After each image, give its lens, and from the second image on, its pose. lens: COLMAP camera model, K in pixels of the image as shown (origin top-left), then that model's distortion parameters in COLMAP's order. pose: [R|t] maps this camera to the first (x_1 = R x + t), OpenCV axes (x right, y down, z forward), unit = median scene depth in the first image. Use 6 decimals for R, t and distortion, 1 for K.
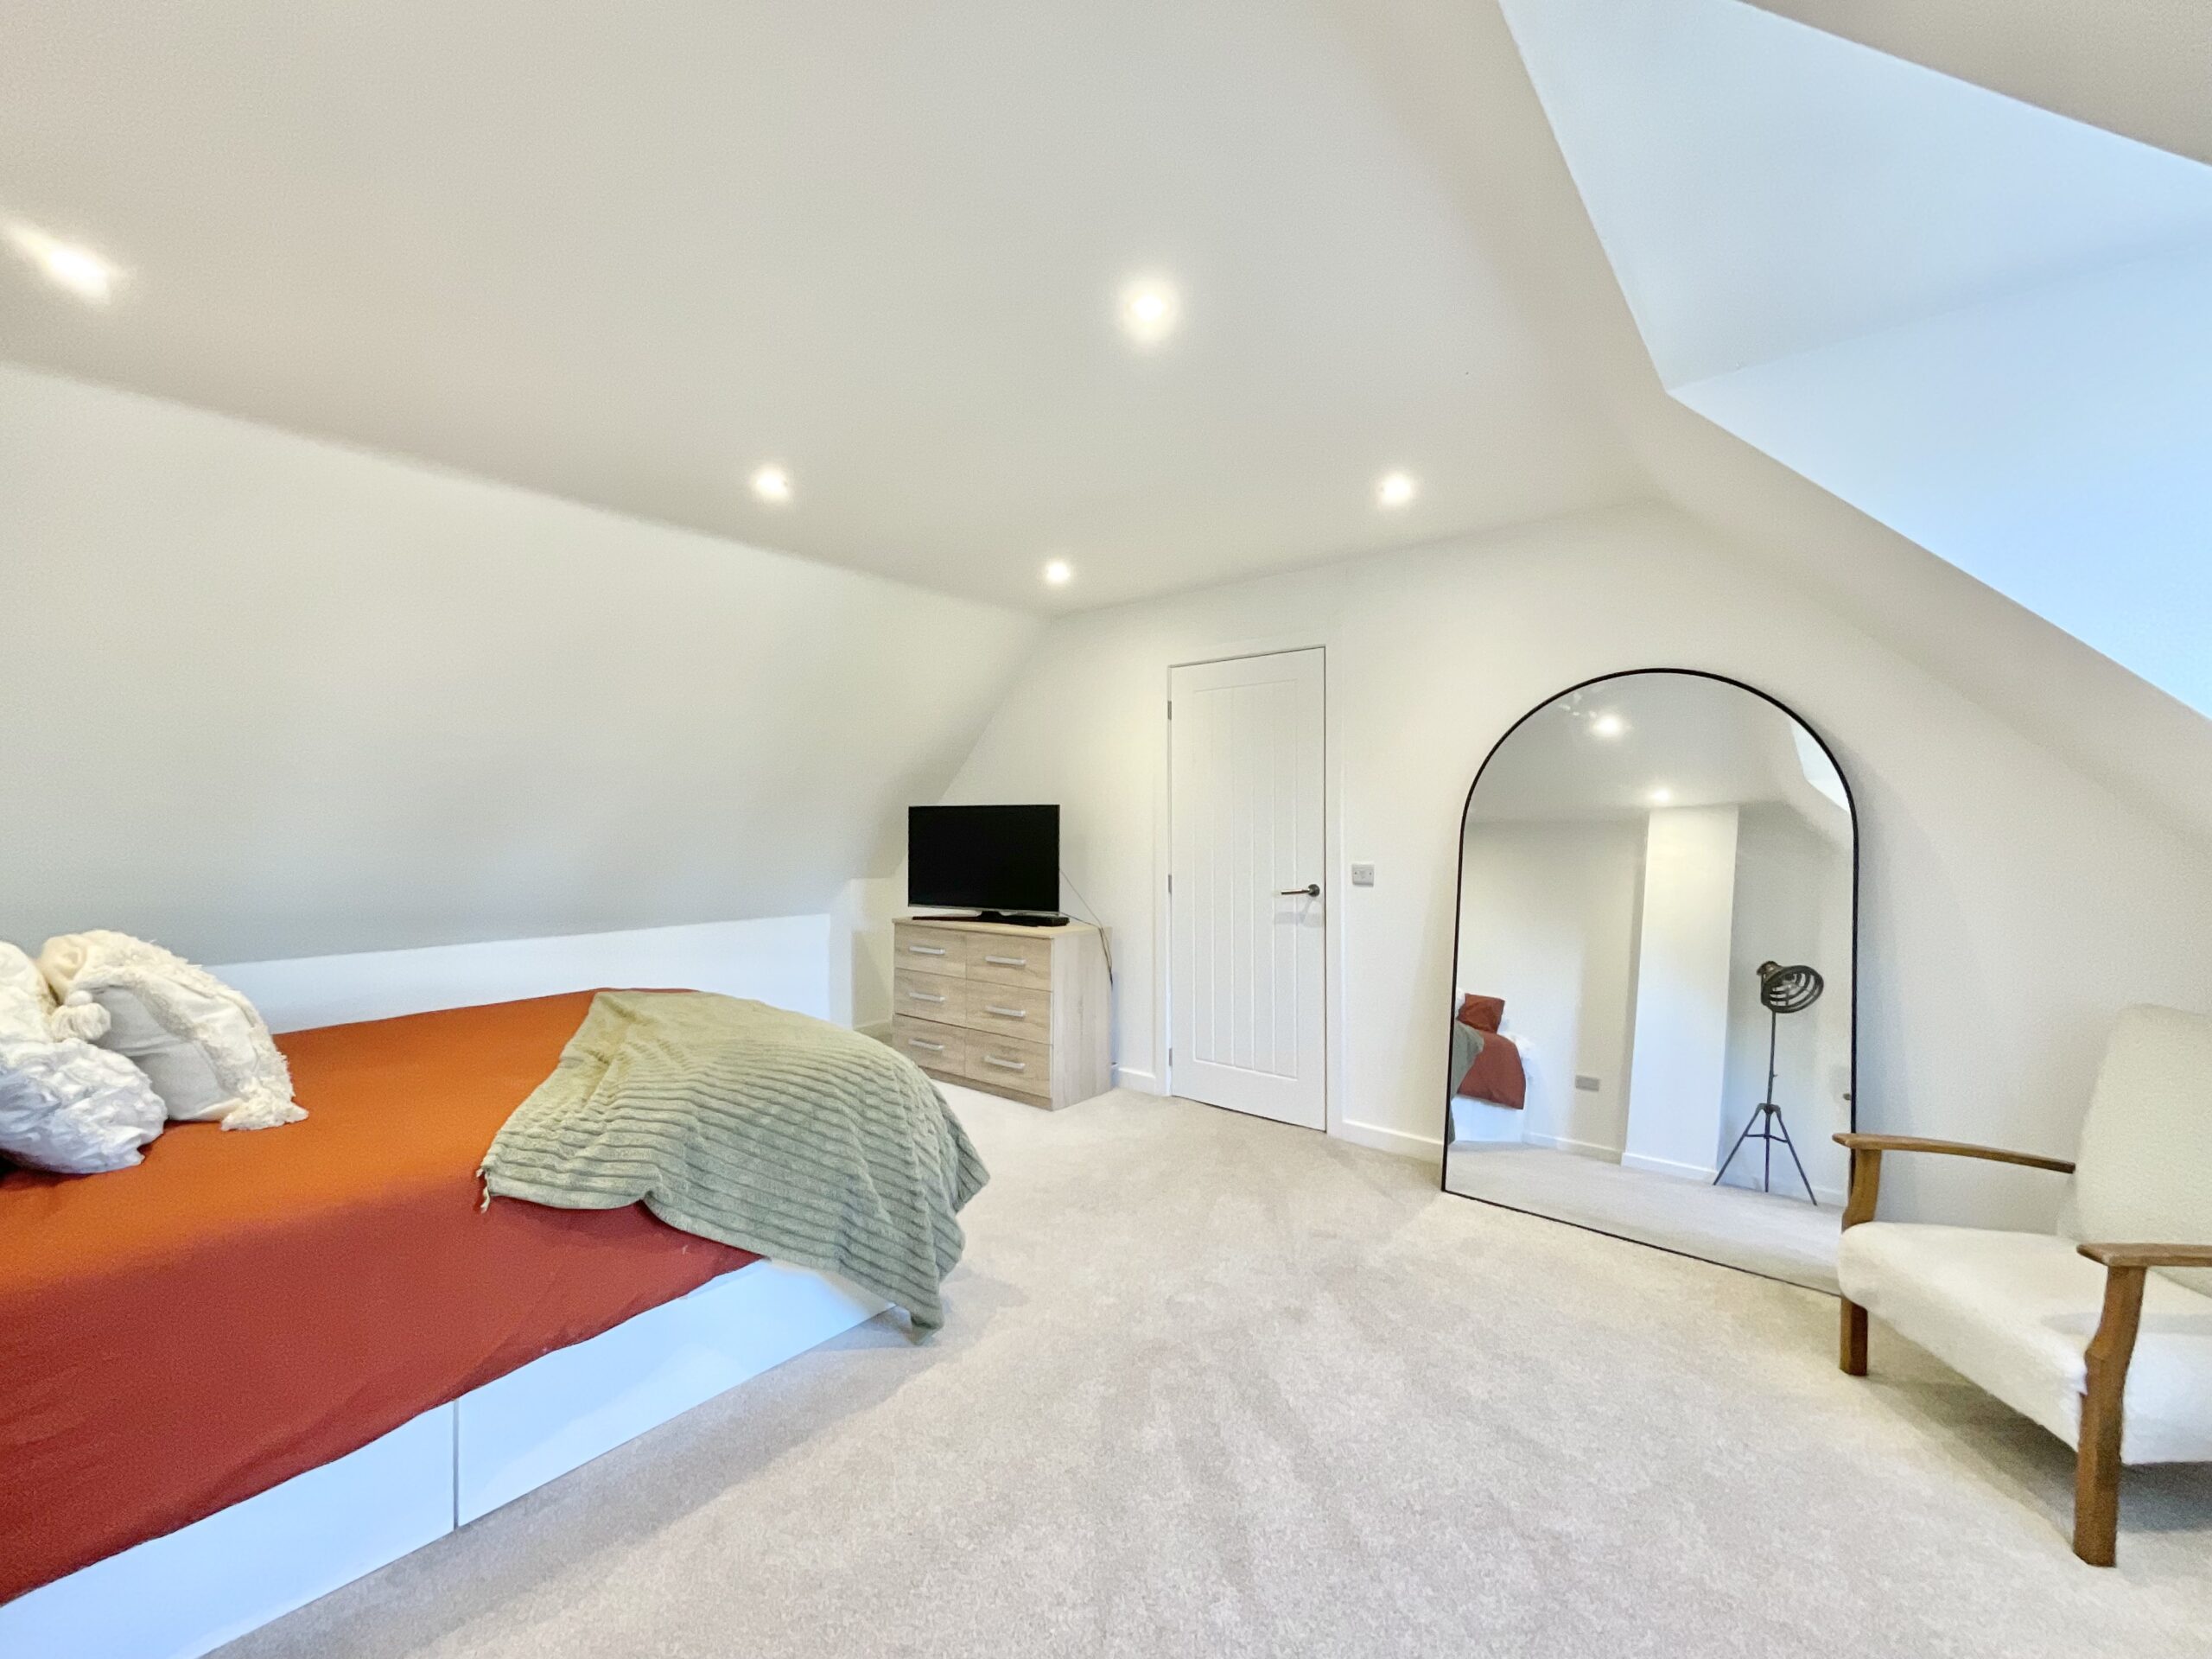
lens RADIAL K [[898.3, 0, 1103.8], [0, 898.3, 828.9], [0, 0, 1]] dist [0.000534, -0.001153]
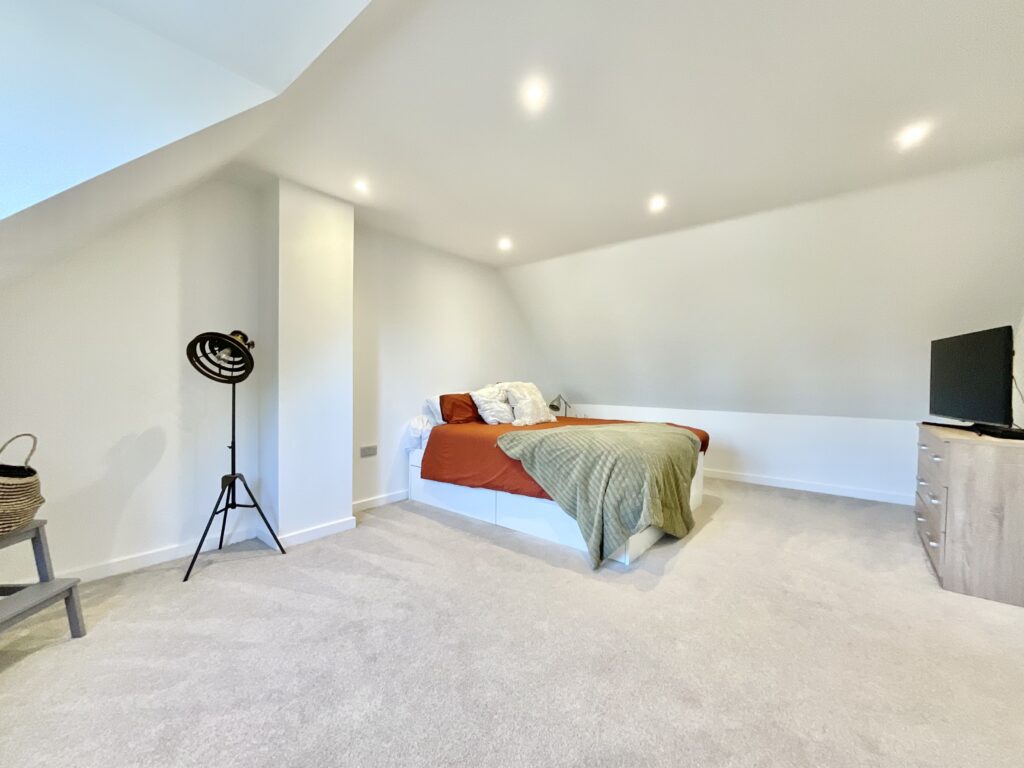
lens RADIAL K [[415.8, 0, 511.0], [0, 415.8, 384.6], [0, 0, 1]] dist [0.000534, -0.001153]
pose [[0.019843, 0.026409, -0.999454, 0.716325], [-0.010176, 0.999605, 0.026211, 0.054821], [0.999751, 0.009651, 0.020104, 0.629486]]
